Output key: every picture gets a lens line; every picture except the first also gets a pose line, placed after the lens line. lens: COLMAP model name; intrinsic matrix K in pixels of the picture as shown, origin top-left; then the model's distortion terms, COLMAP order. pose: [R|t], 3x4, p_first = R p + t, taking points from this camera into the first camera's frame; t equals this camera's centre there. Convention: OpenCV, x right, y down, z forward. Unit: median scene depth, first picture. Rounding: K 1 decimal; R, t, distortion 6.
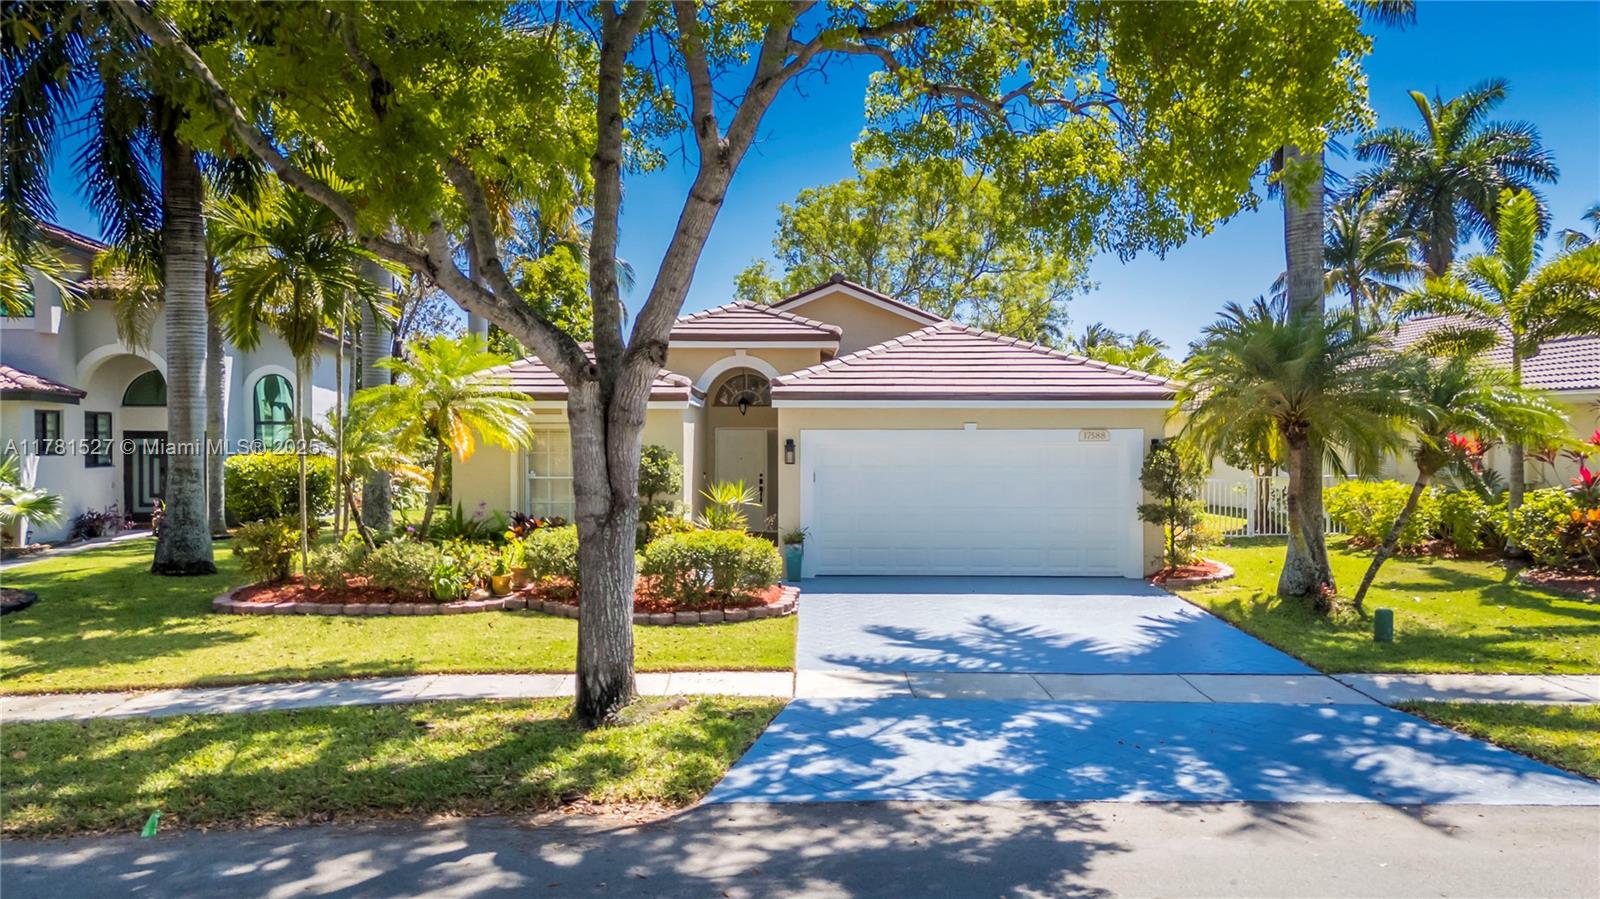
lens RADIAL K [[1177.7, 0, 814.2], [0, 1177.7, 451.6], [0, 0, 1]] dist [0.079283, 0.000458]
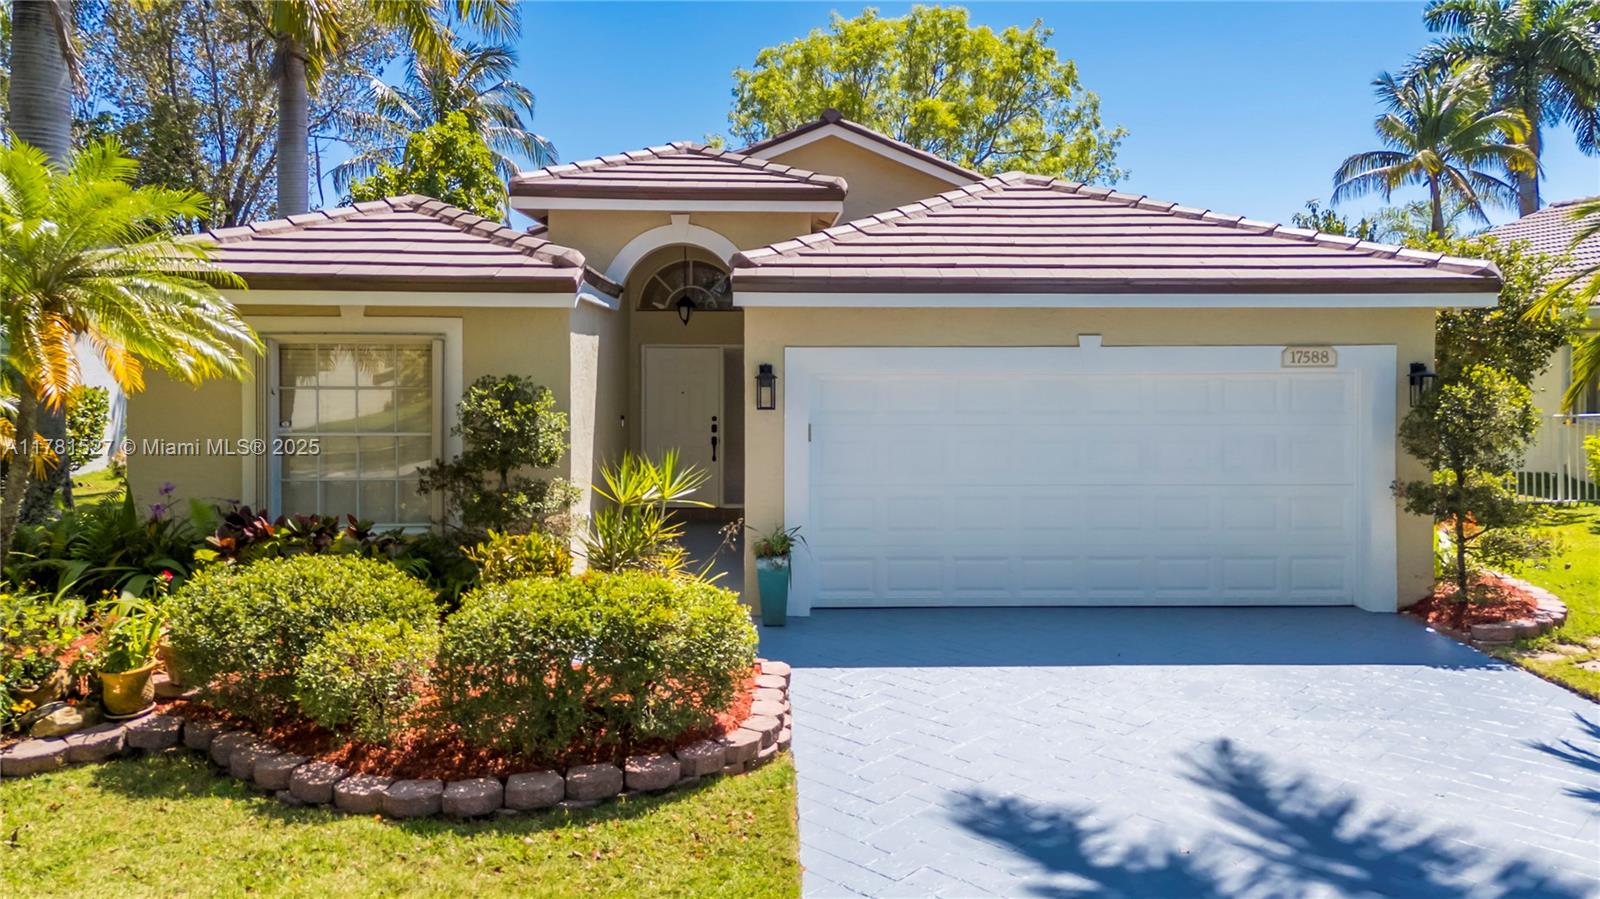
lens RADIAL K [[1177.7, 0, 820.5], [0, 1177.7, 405.0], [0, 0, 1]] dist [0.079283, 0.000458]
pose [[0.999060, -0.000413, 0.043353, -0.018875], [-0.000826, 0.999592, 0.028550, -0.007167], [-0.043347, -0.028559, 0.998652, 0.450820]]
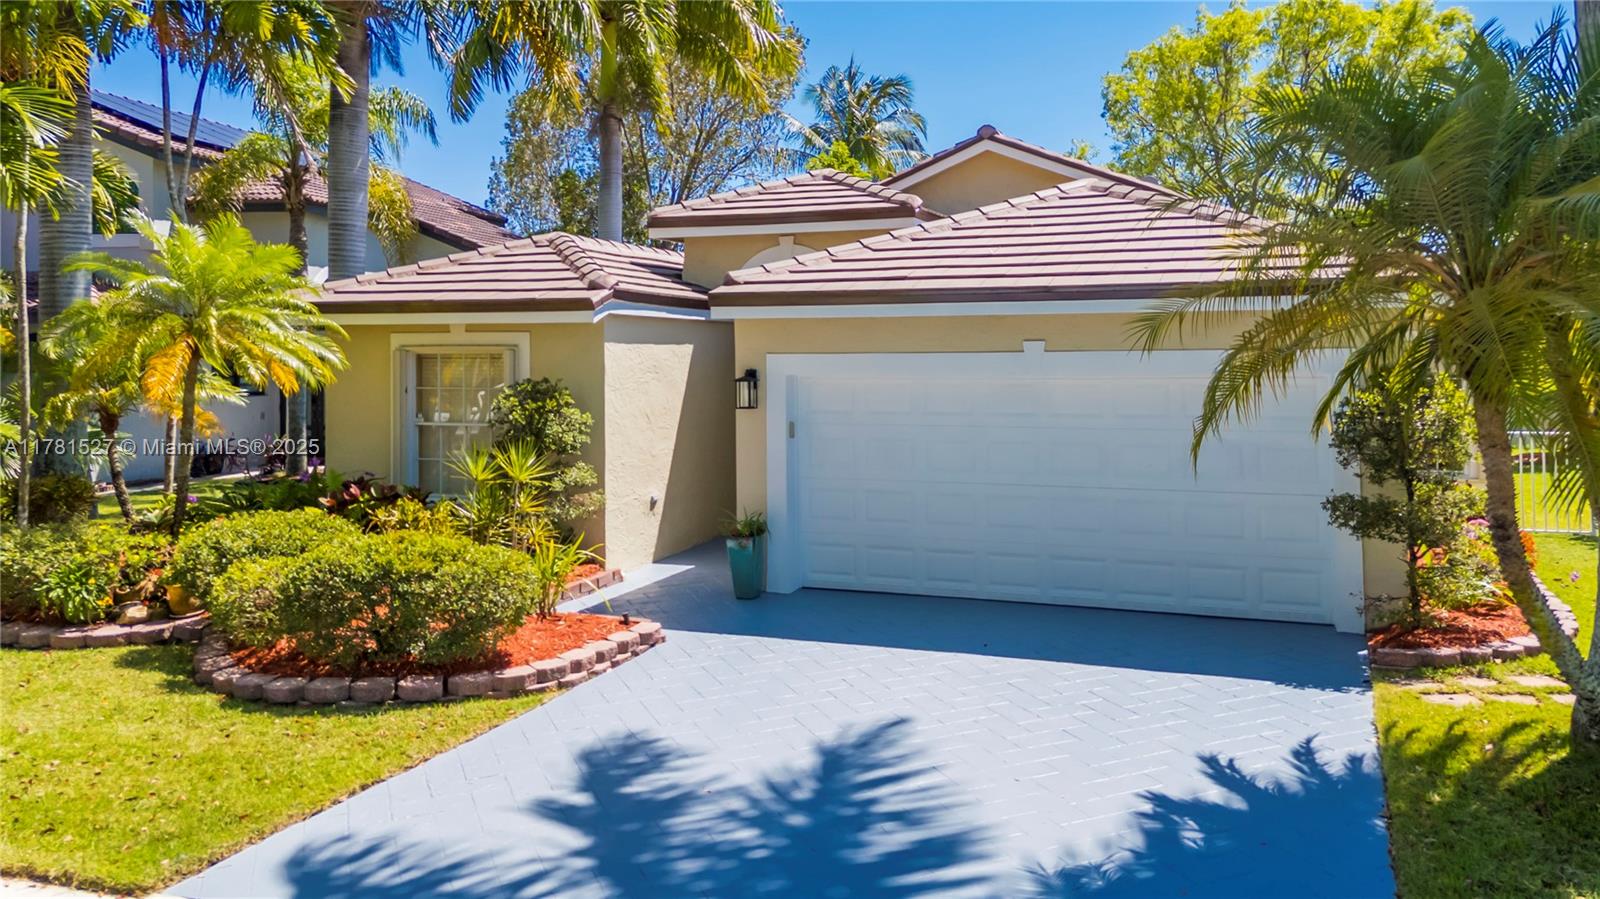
lens RADIAL K [[1177.7, 0, 881.5], [0, 1177.7, 397.9], [0, 0, 1]] dist [0.079283, 0.000458]
pose [[0.940411, 0.008024, -0.339946, 0.260038], [-0.001523, 0.999811, 0.019386, -0.007464], [0.340037, -0.017713, 0.940245, 0.435595]]
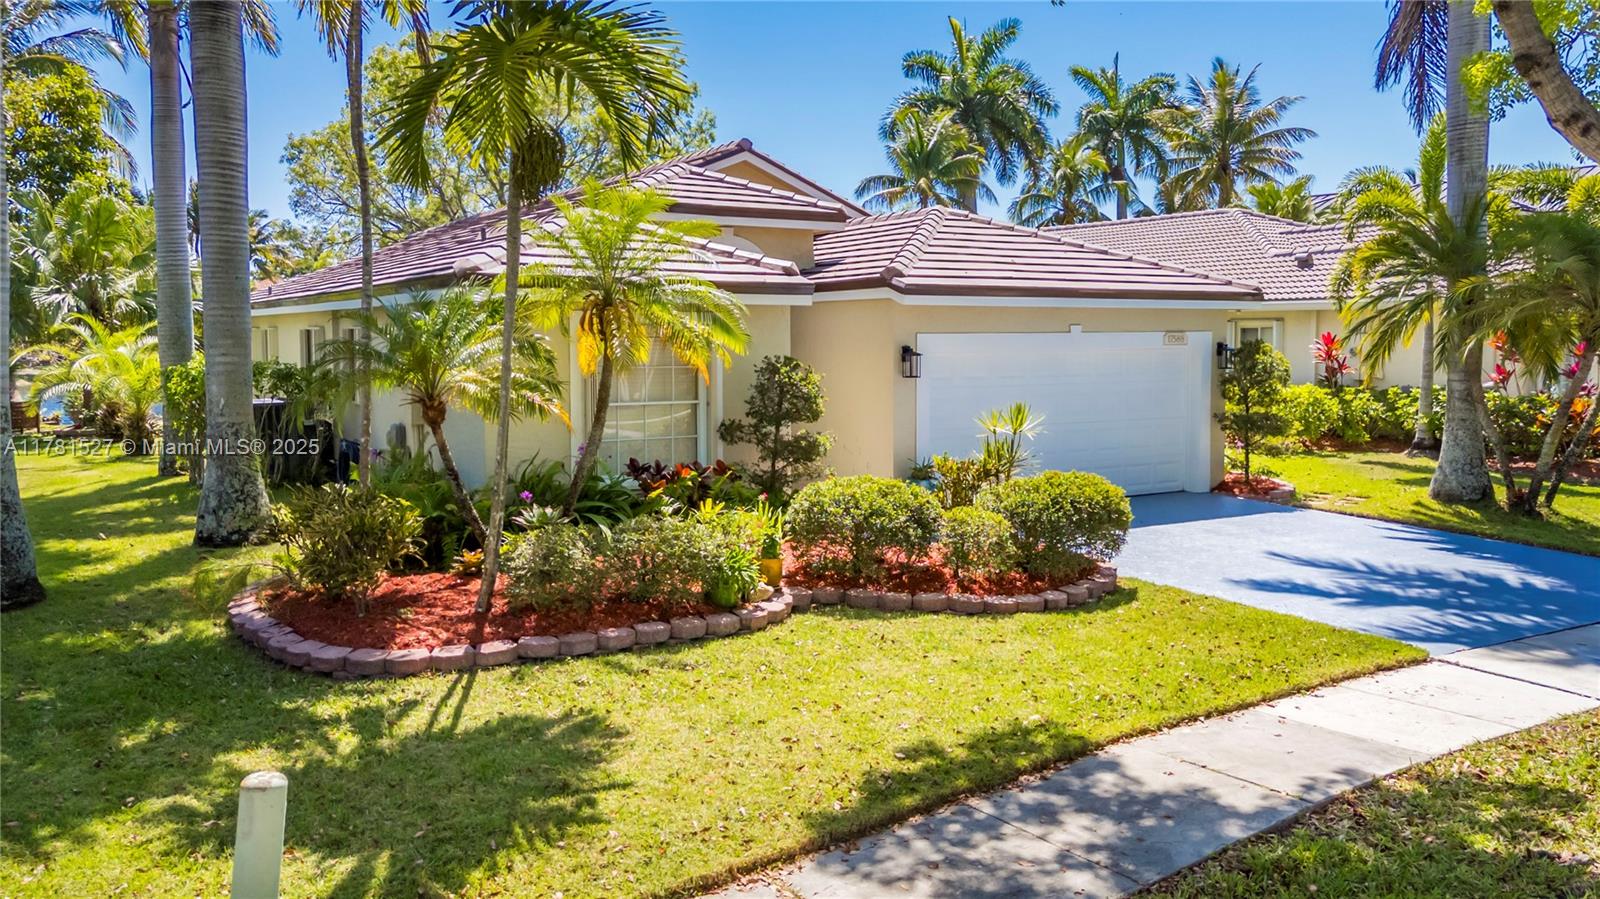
lens RADIAL K [[1177.7, 0, 786.5], [0, 1177.7, 414.3], [0, 0, 1]] dist [0.079283, 0.000458]
pose [[0.857779, -0.036155, 0.512745, -0.493126], [0.009469, 0.998465, 0.054563, -0.008440], [-0.513931, -0.041948, 0.856805, 0.372639]]
